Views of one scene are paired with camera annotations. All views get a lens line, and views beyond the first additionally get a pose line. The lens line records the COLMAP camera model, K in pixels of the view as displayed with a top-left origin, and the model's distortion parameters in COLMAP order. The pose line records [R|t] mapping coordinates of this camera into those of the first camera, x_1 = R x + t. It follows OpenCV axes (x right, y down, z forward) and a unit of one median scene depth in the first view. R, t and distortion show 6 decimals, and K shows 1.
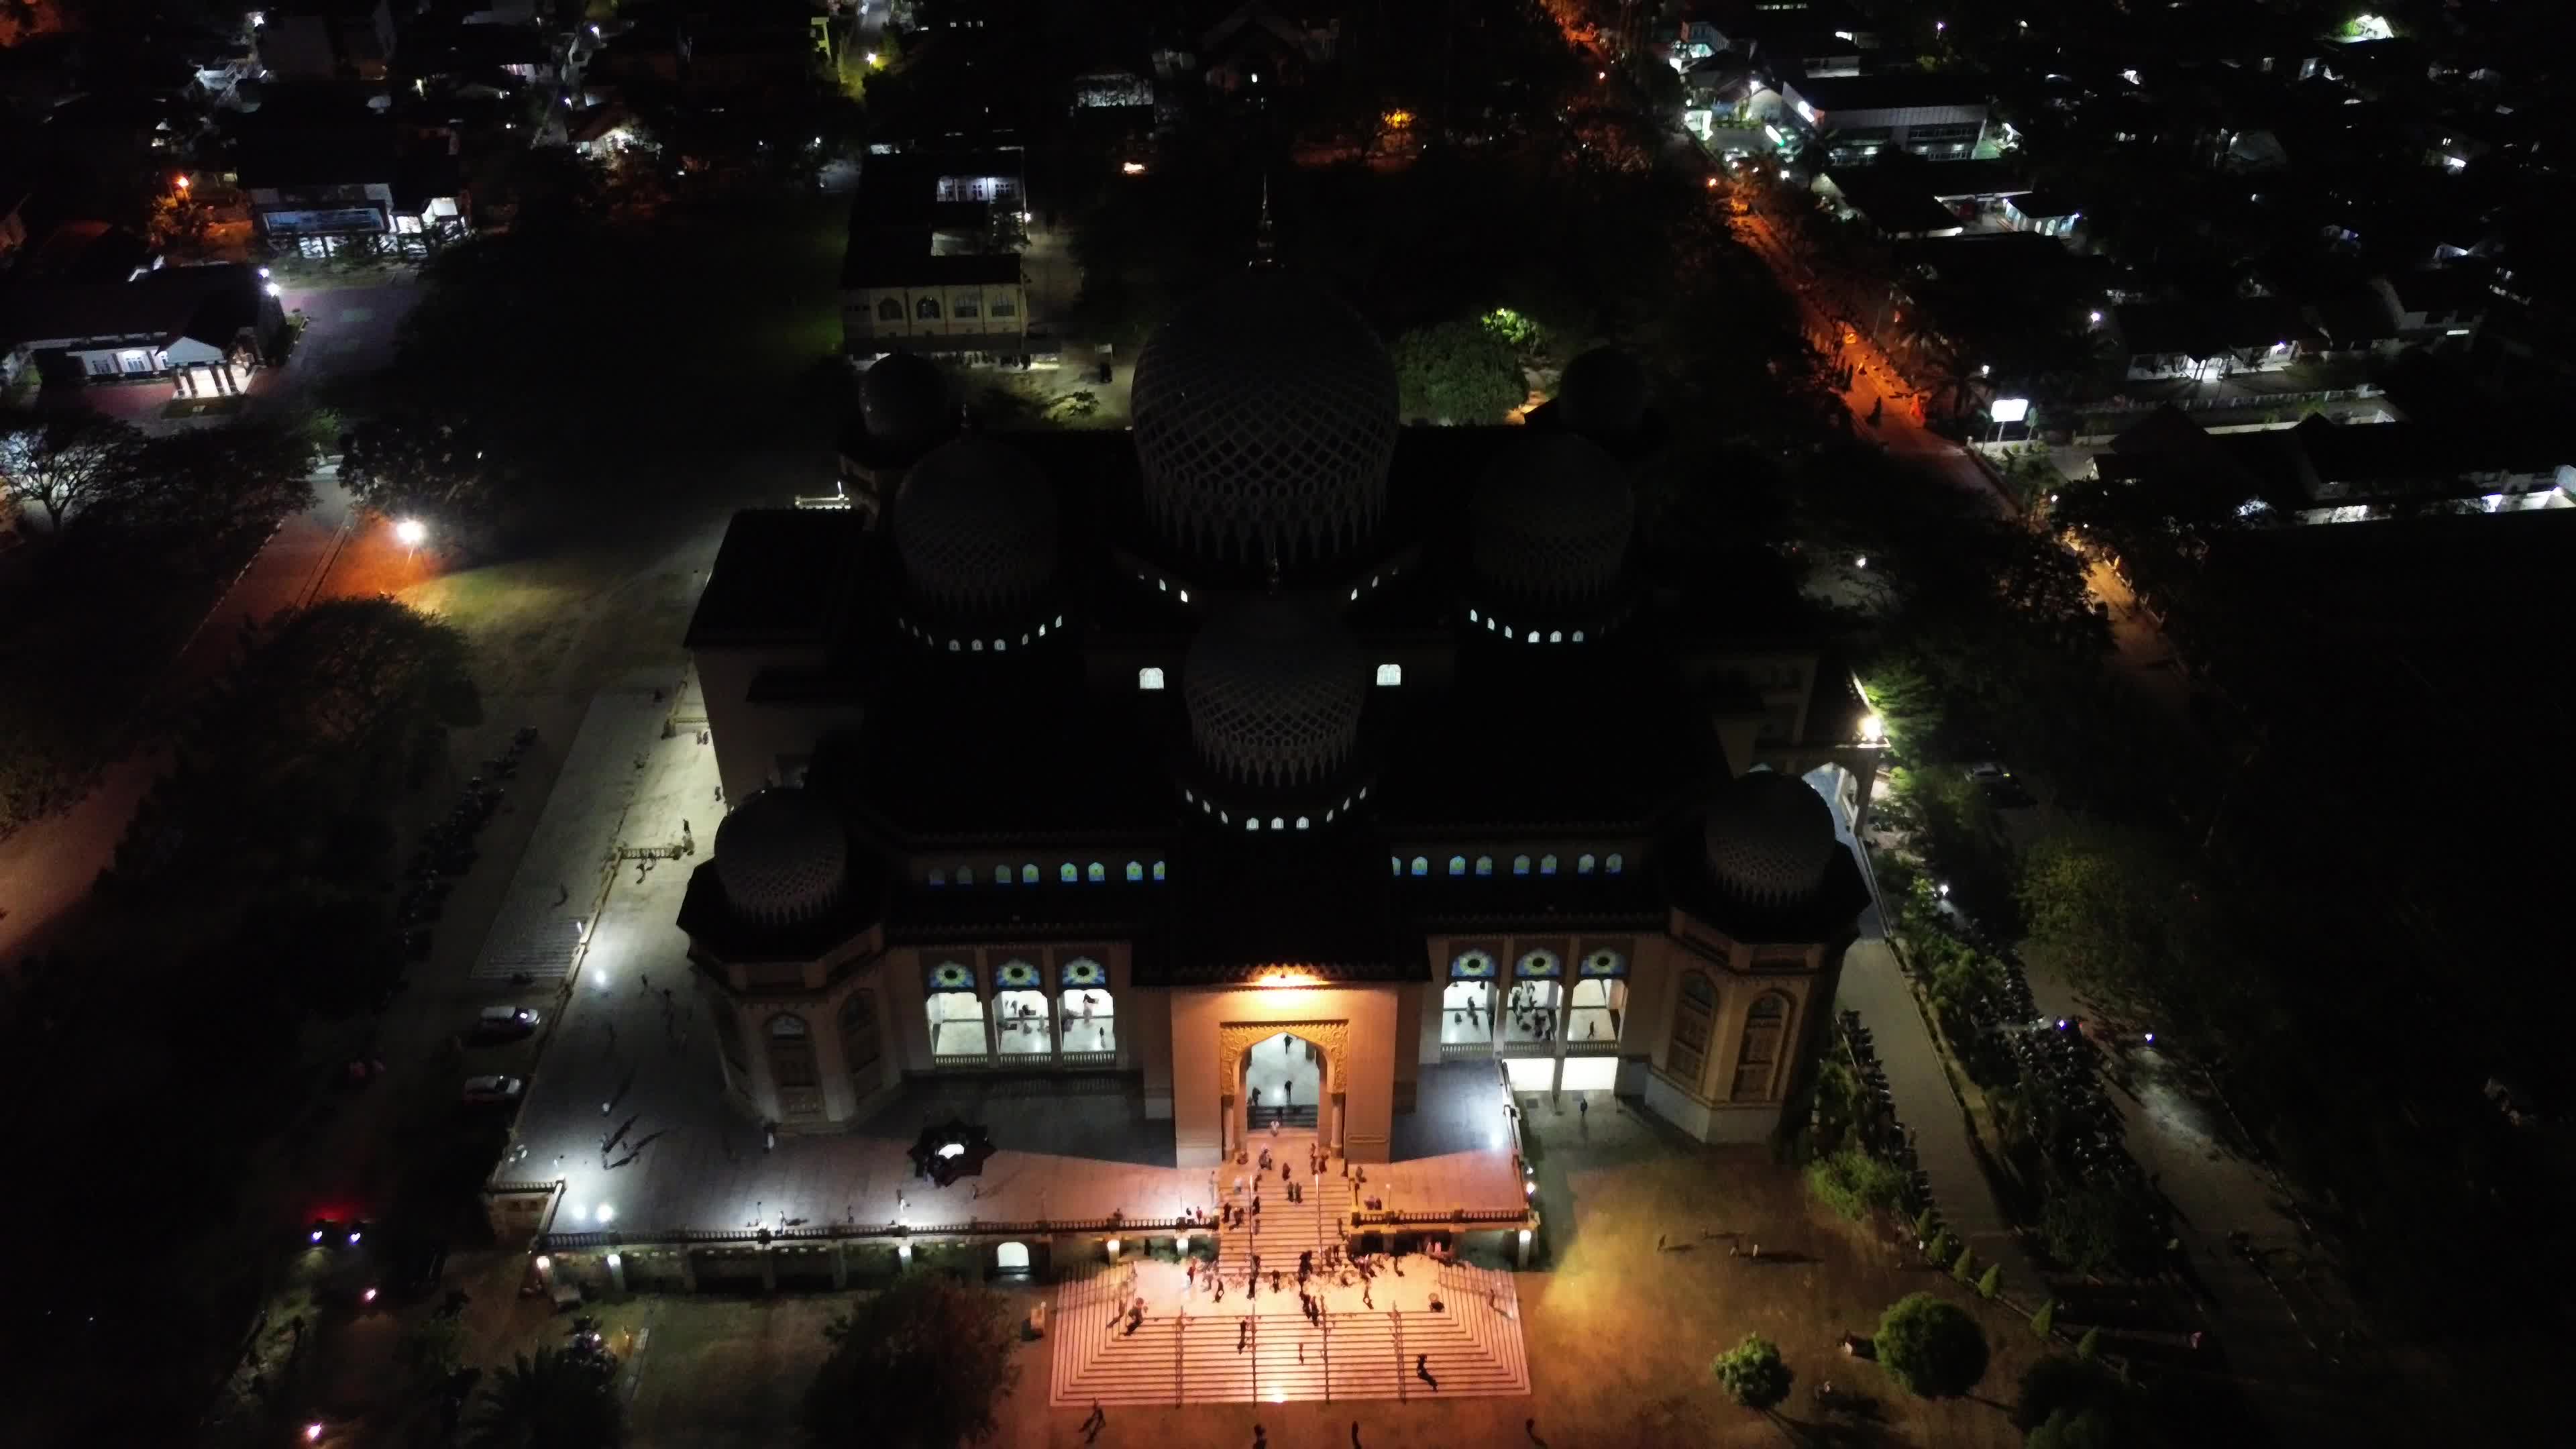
lens RADIAL K [[1901.9, 0, 1299.3], [0, 1901.9, 713.2], [0, 0, 1]] dist [0.052877, -0.050936]
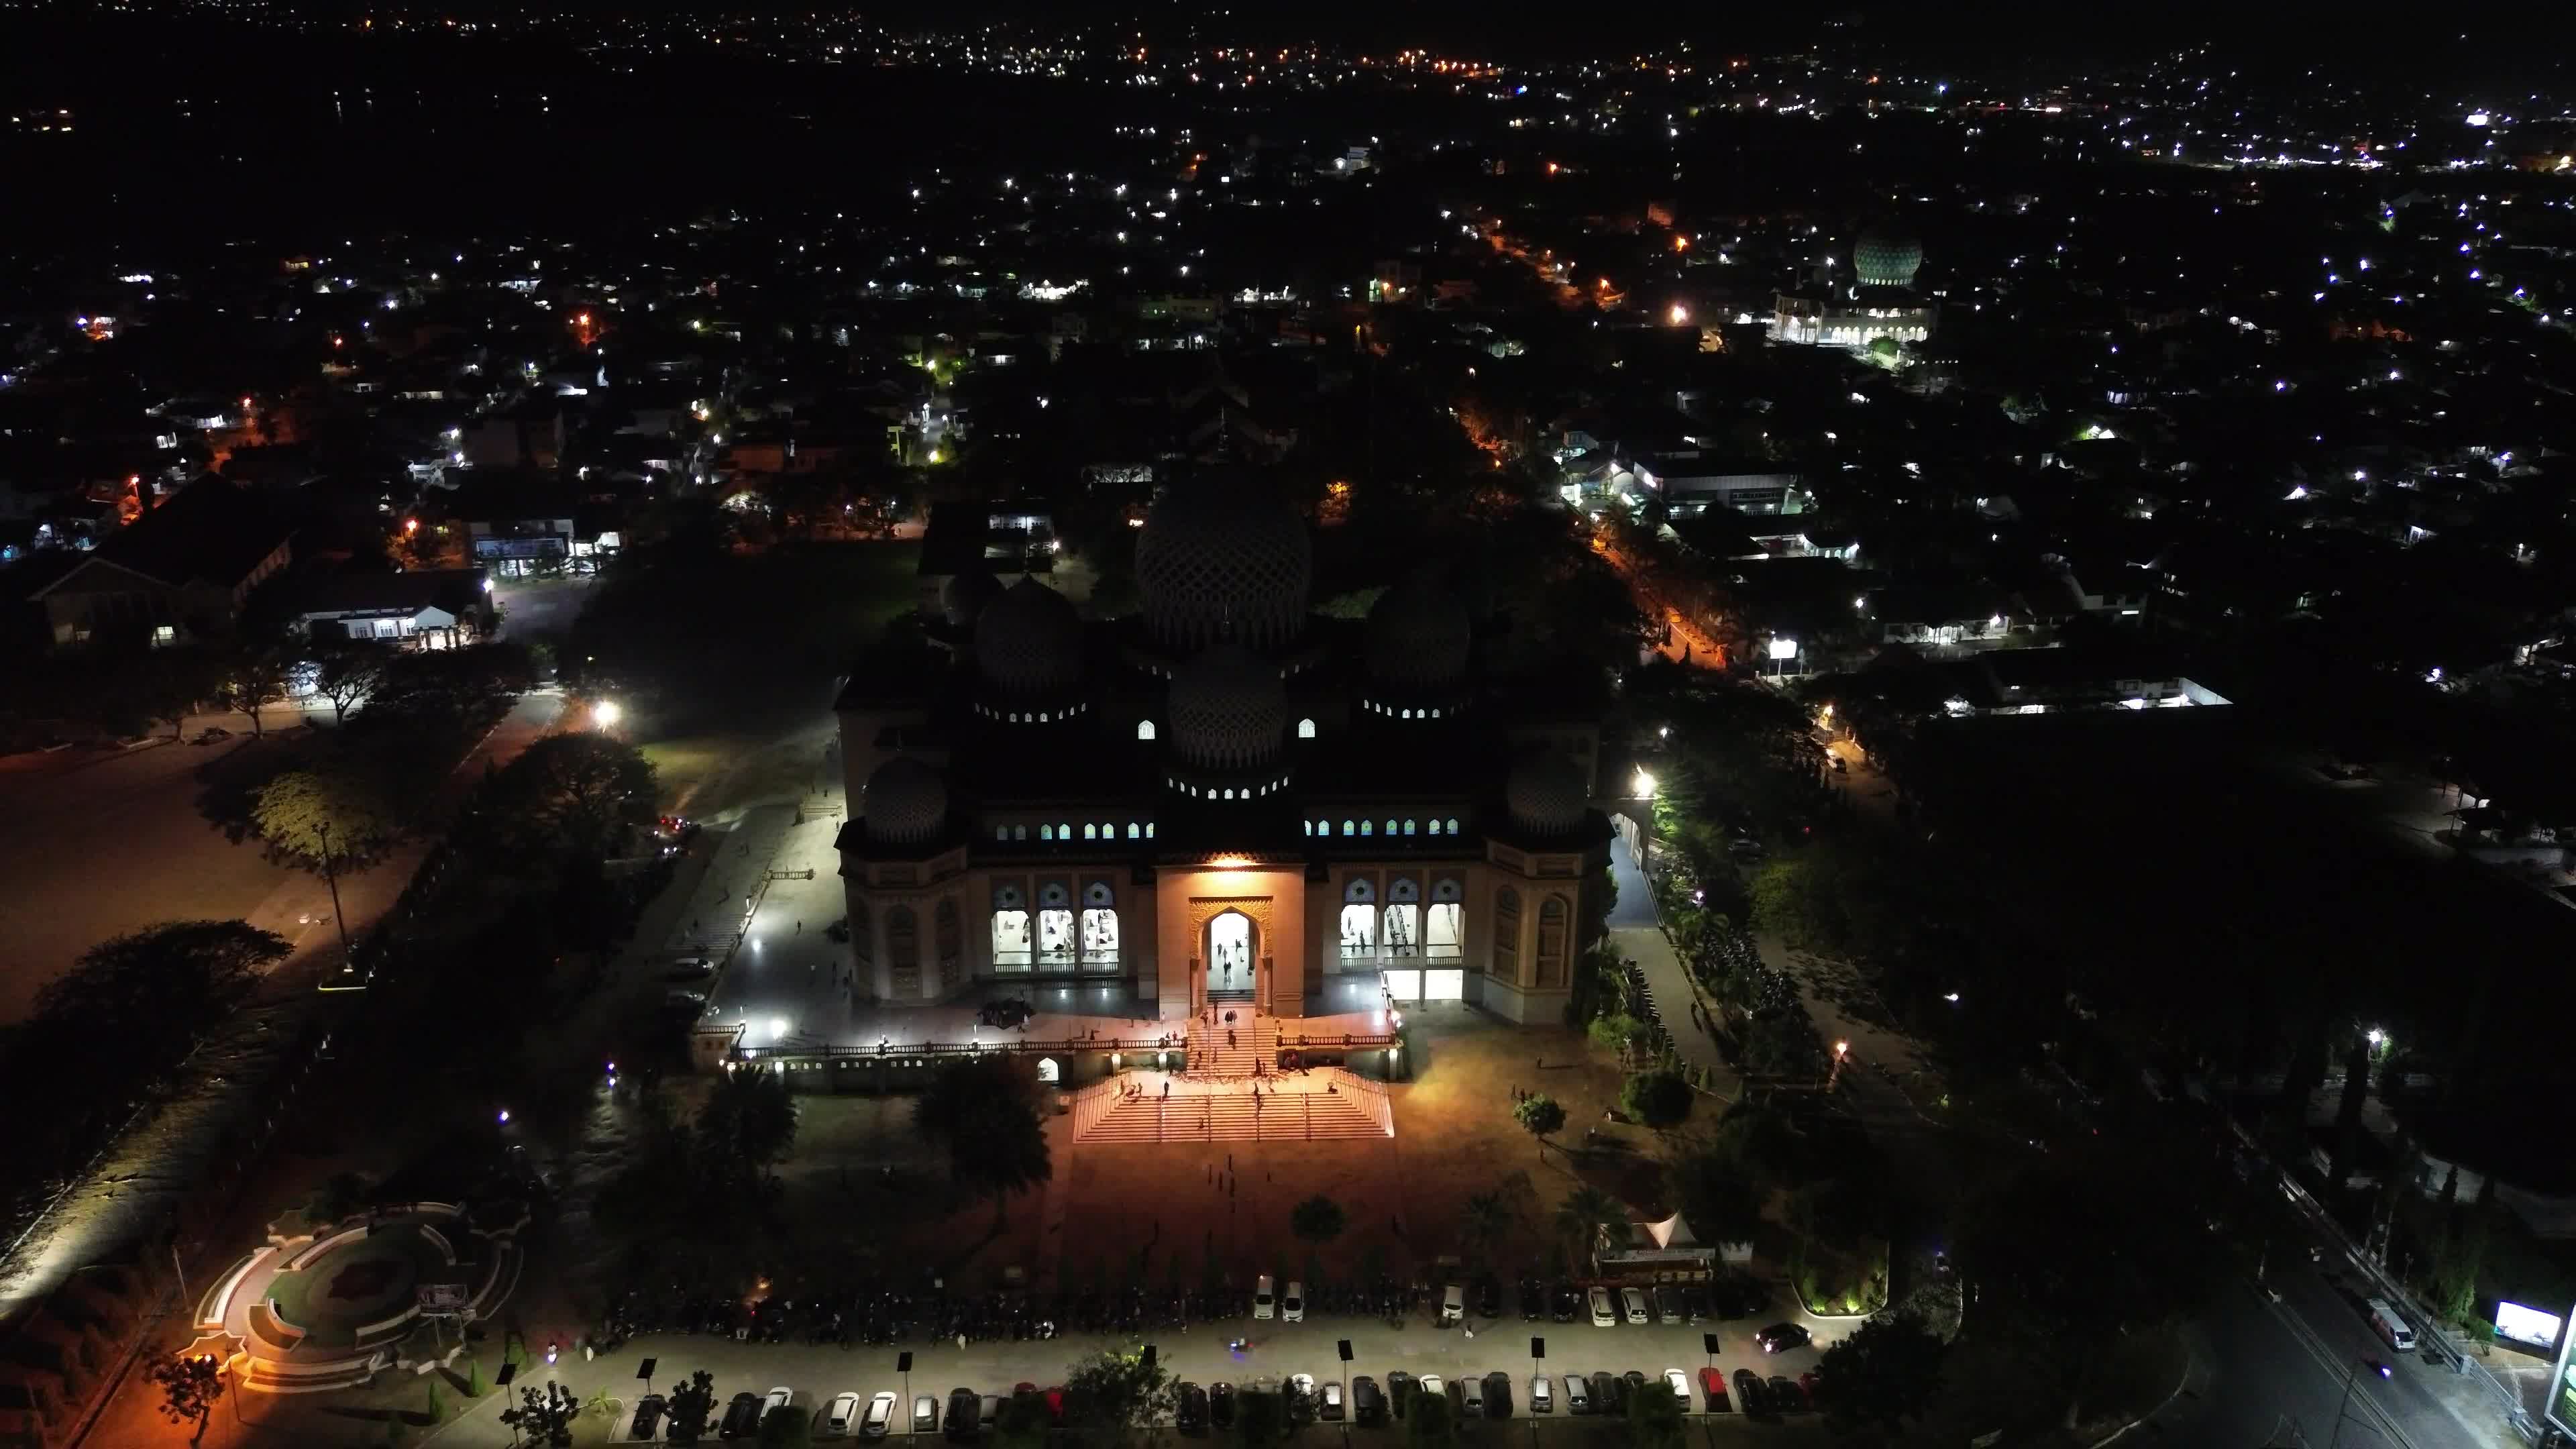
lens RADIAL K [[1901.9, 0, 1306.2], [0, 1901.9, 689.3], [0, 0, 1]] dist [0.052877, -0.050936]
pose [[0.999946, -0.004702, 0.009270, 0.032259], [0.007003, 0.963797, -0.266545, 0.334133], [-0.007681, 0.266595, 0.963778, -0.425195]]
